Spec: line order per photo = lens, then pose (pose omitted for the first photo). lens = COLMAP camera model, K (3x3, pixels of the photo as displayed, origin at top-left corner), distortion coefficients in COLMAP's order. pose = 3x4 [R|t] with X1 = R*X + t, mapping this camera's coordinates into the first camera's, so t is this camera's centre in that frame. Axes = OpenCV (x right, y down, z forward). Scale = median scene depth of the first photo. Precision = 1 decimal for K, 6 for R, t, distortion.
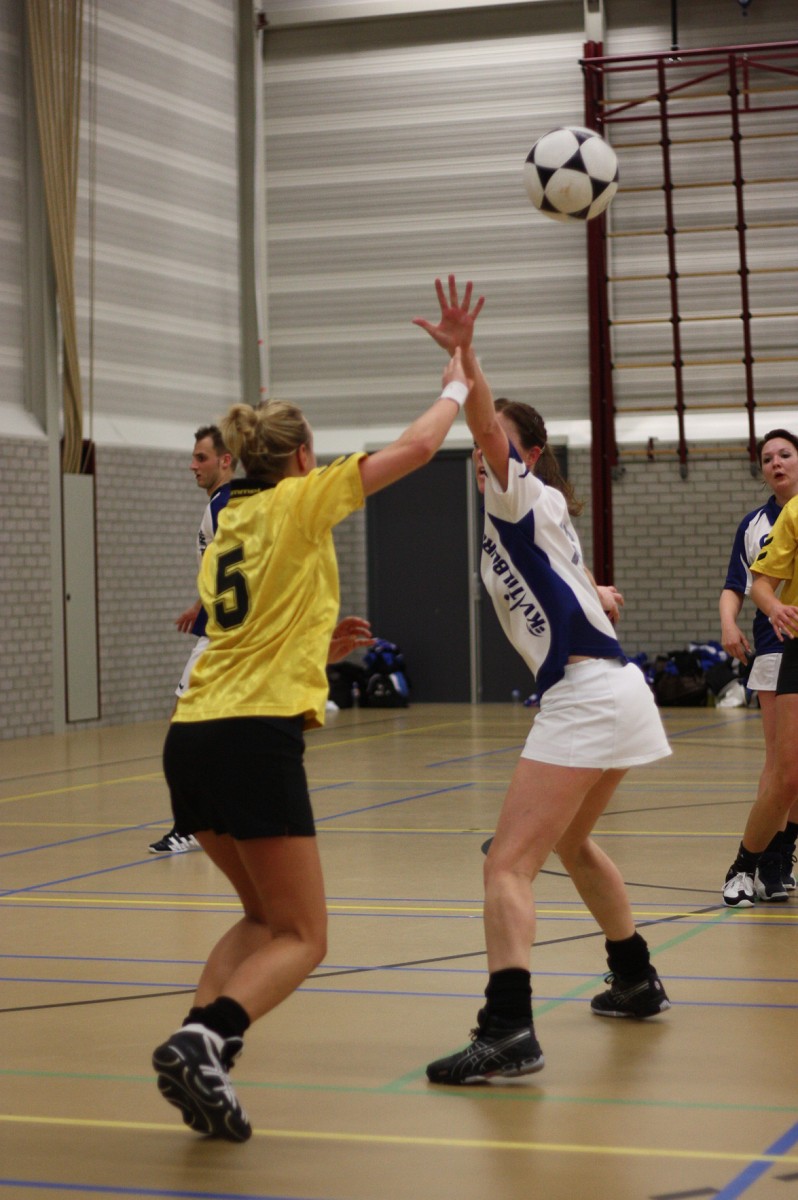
lens RADIAL K [[2834.0, 0, 391.7], [0, 2834.0, 650.0], [0, 0, 1]] dist [-0.113905, 0.000000]
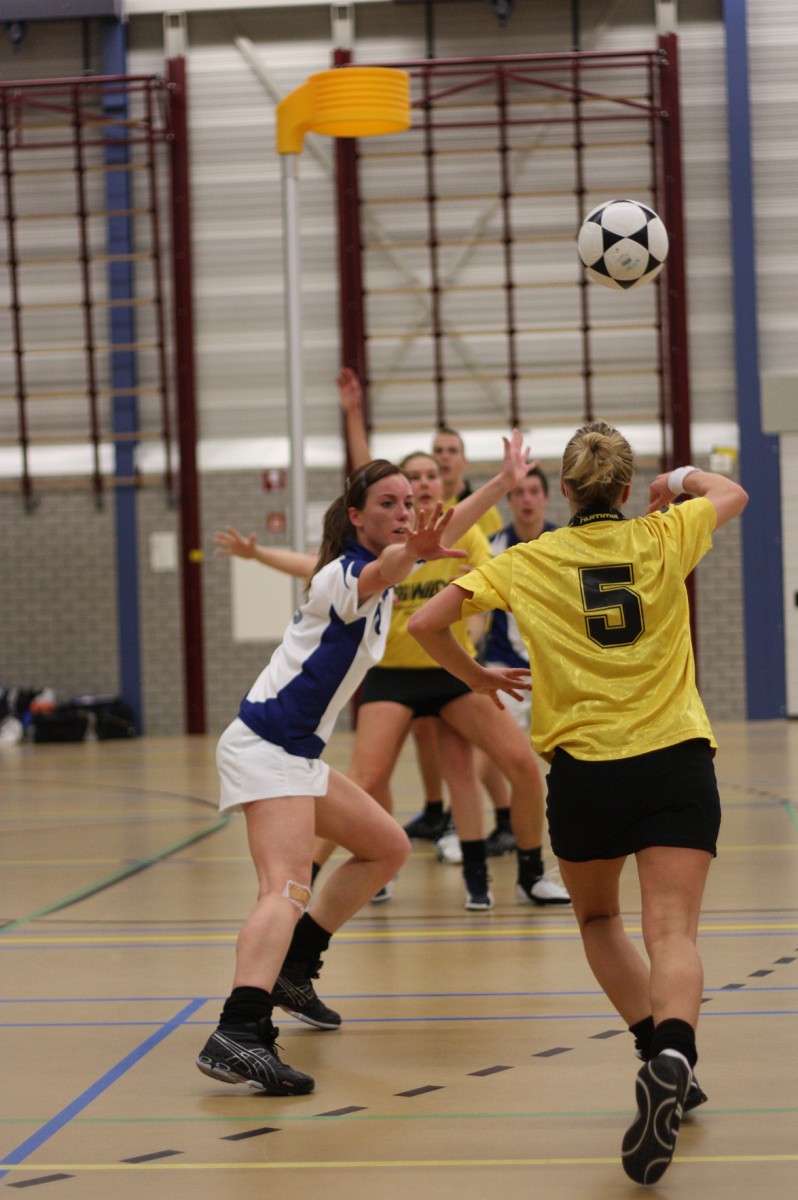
lens RADIAL K [[2834.0, 0, 381.1], [0, 2834.0, 649.7], [0, 0, 1]] dist [-0.113905, 0.000000]
pose [[0.967388, -0.014501, 0.252885, -0.169666], [0.017799, 0.999784, -0.010761, 0.001712], [-0.252674, 0.014911, 0.967436, 0.063085]]
